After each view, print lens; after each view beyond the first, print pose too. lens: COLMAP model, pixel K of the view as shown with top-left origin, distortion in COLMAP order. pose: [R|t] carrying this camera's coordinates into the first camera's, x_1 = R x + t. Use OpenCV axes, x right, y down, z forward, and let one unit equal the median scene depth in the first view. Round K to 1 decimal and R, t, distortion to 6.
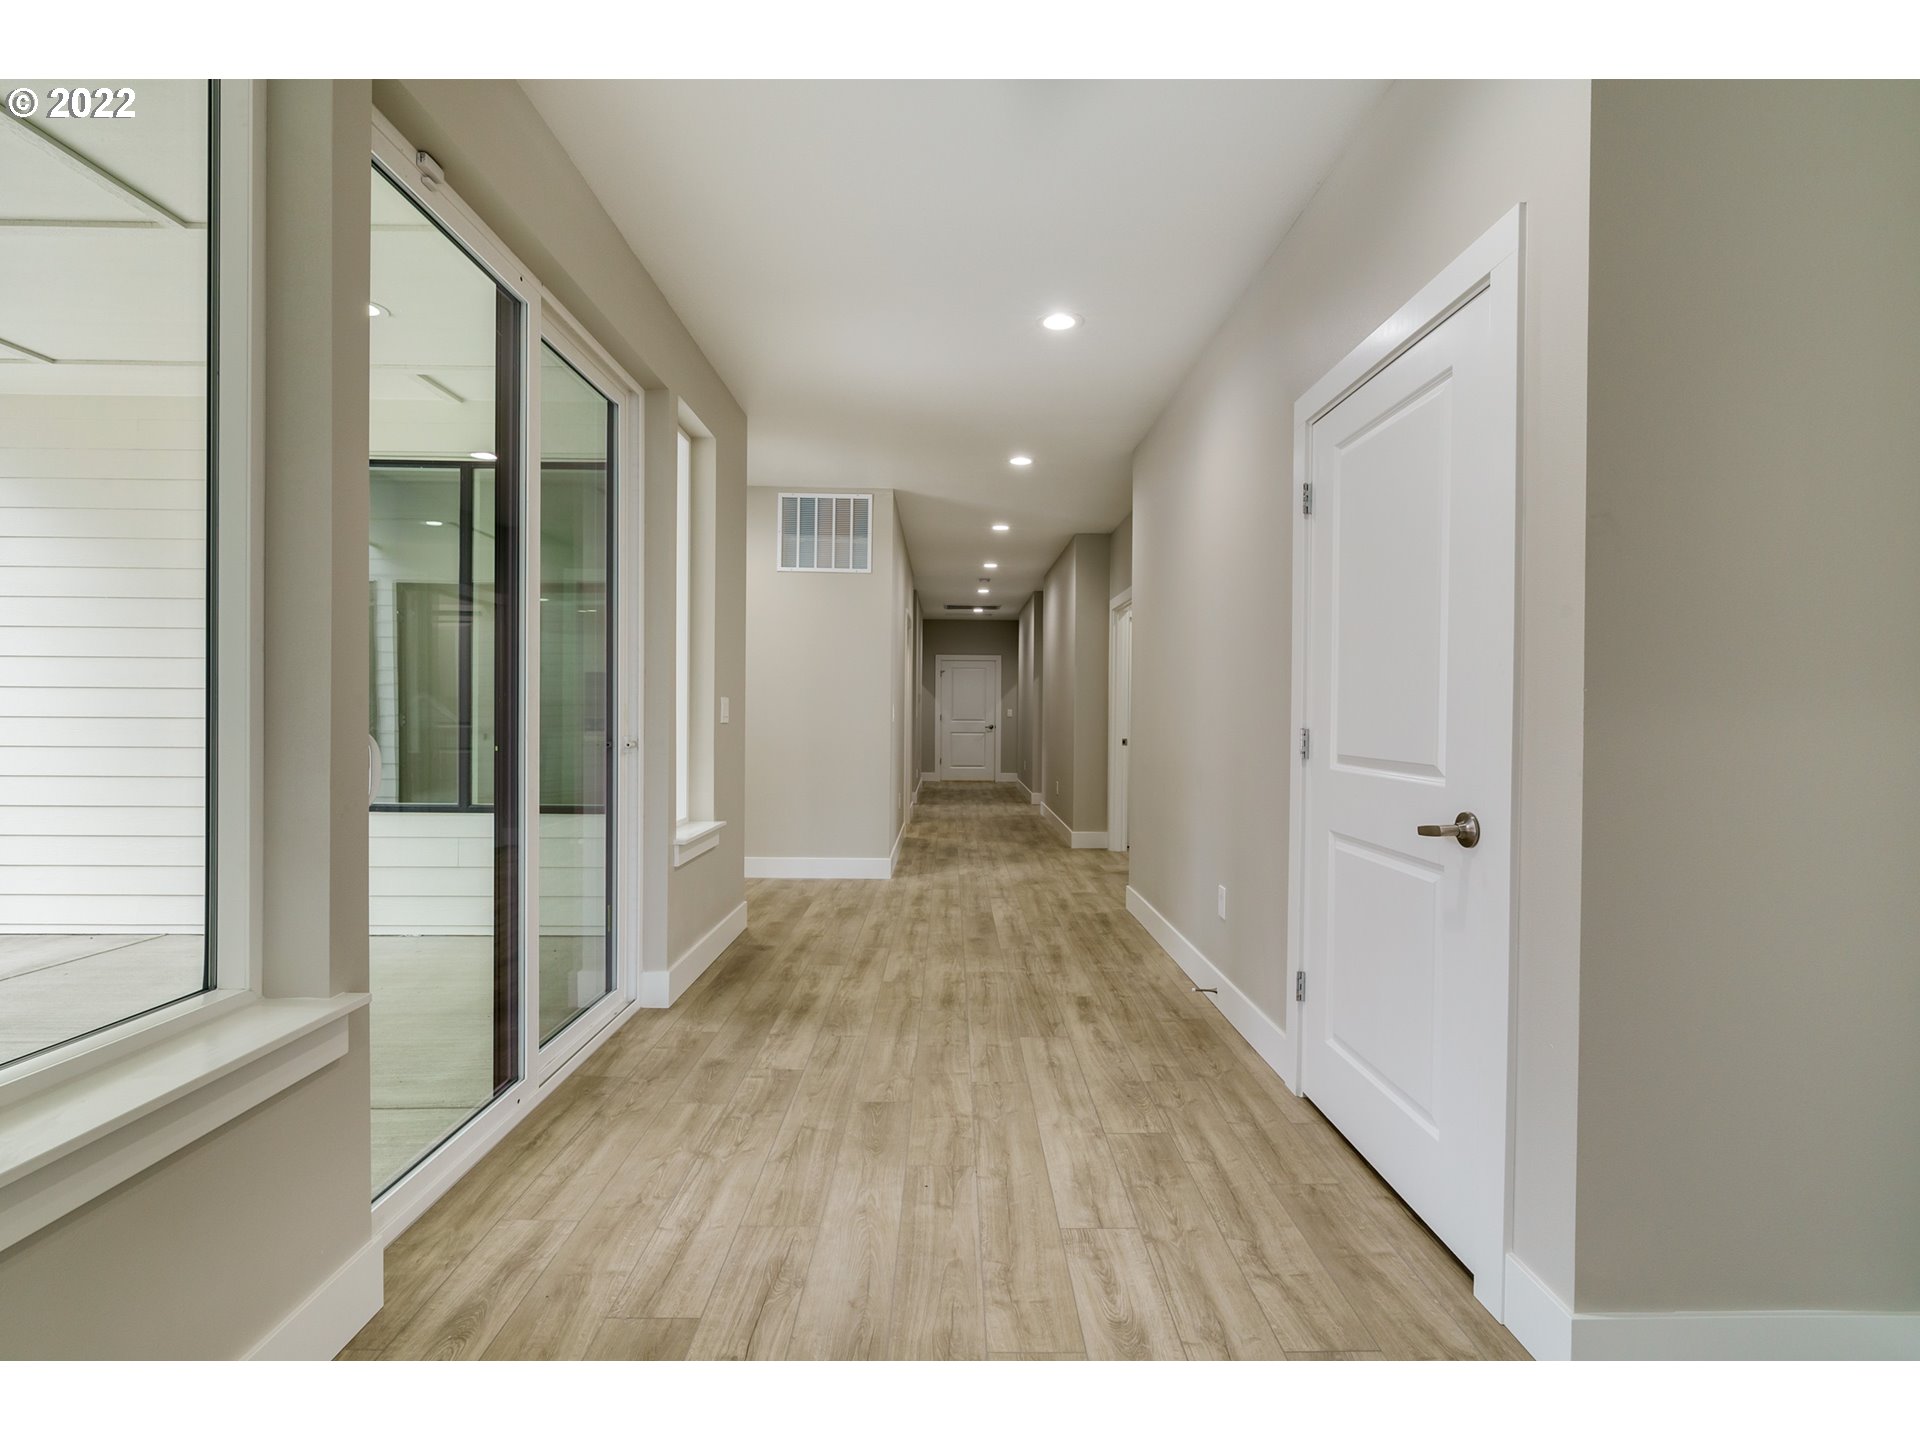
lens RADIAL K [[874.1, 0, 963.7], [0, 874.1, 721.9], [0, 0, 1]] dist [-0.014621, 0.000217]
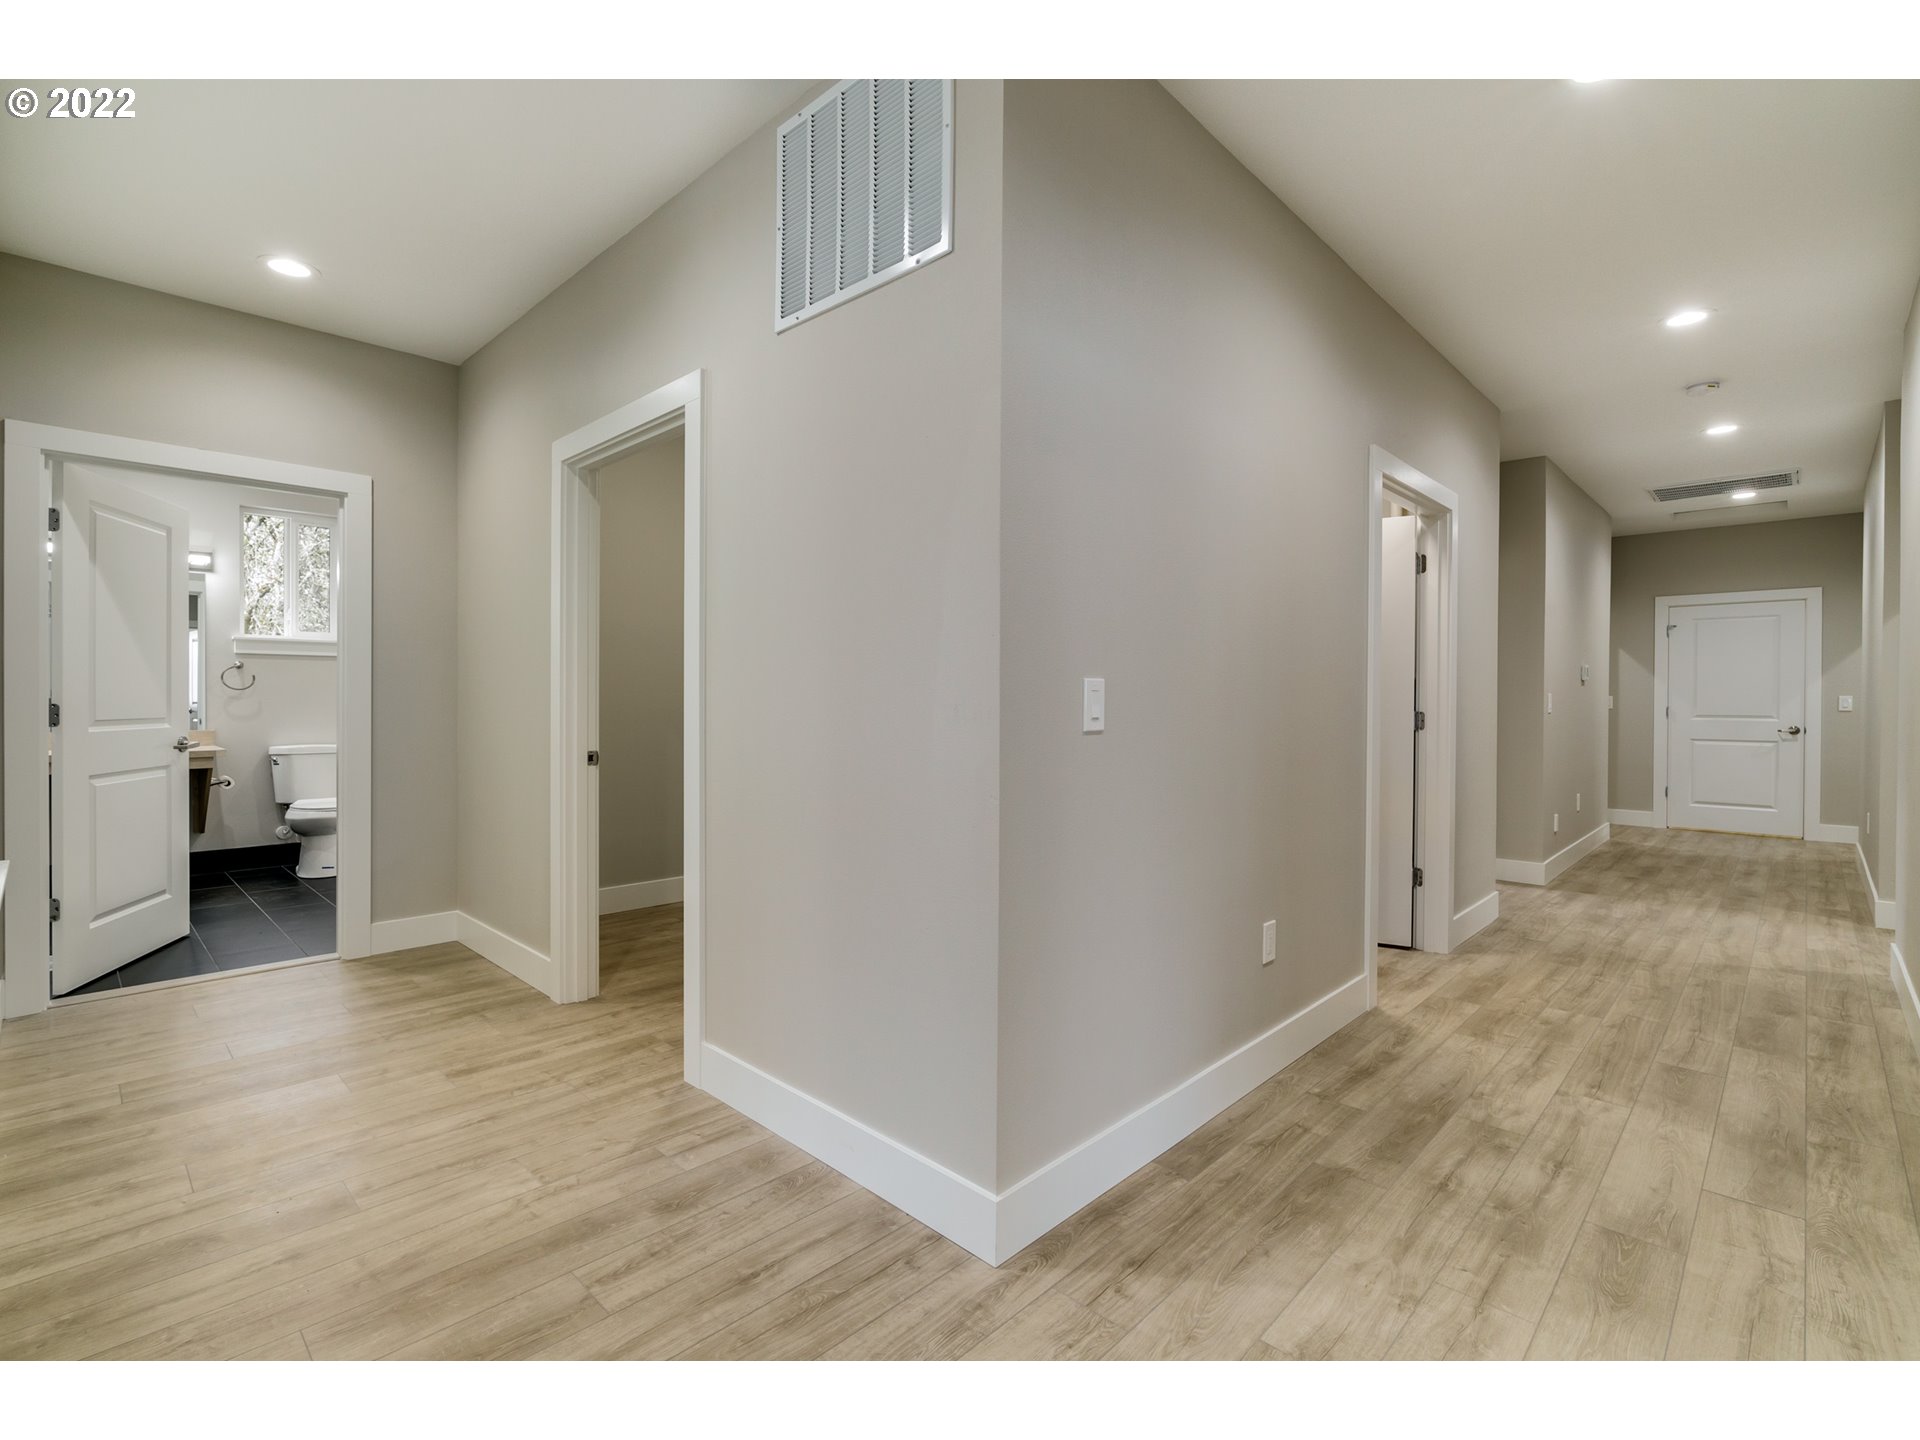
lens RADIAL K [[874.1, 0, 958.3], [0, 874.1, 708.9], [0, 0, 1]] dist [-0.014621, 0.000217]
pose [[0.706086, 0.011440, -0.708034, 0.044952], [-0.010995, 0.999926, 0.005192, -0.004774], [0.708041, 0.004118, 0.706159, 0.311407]]
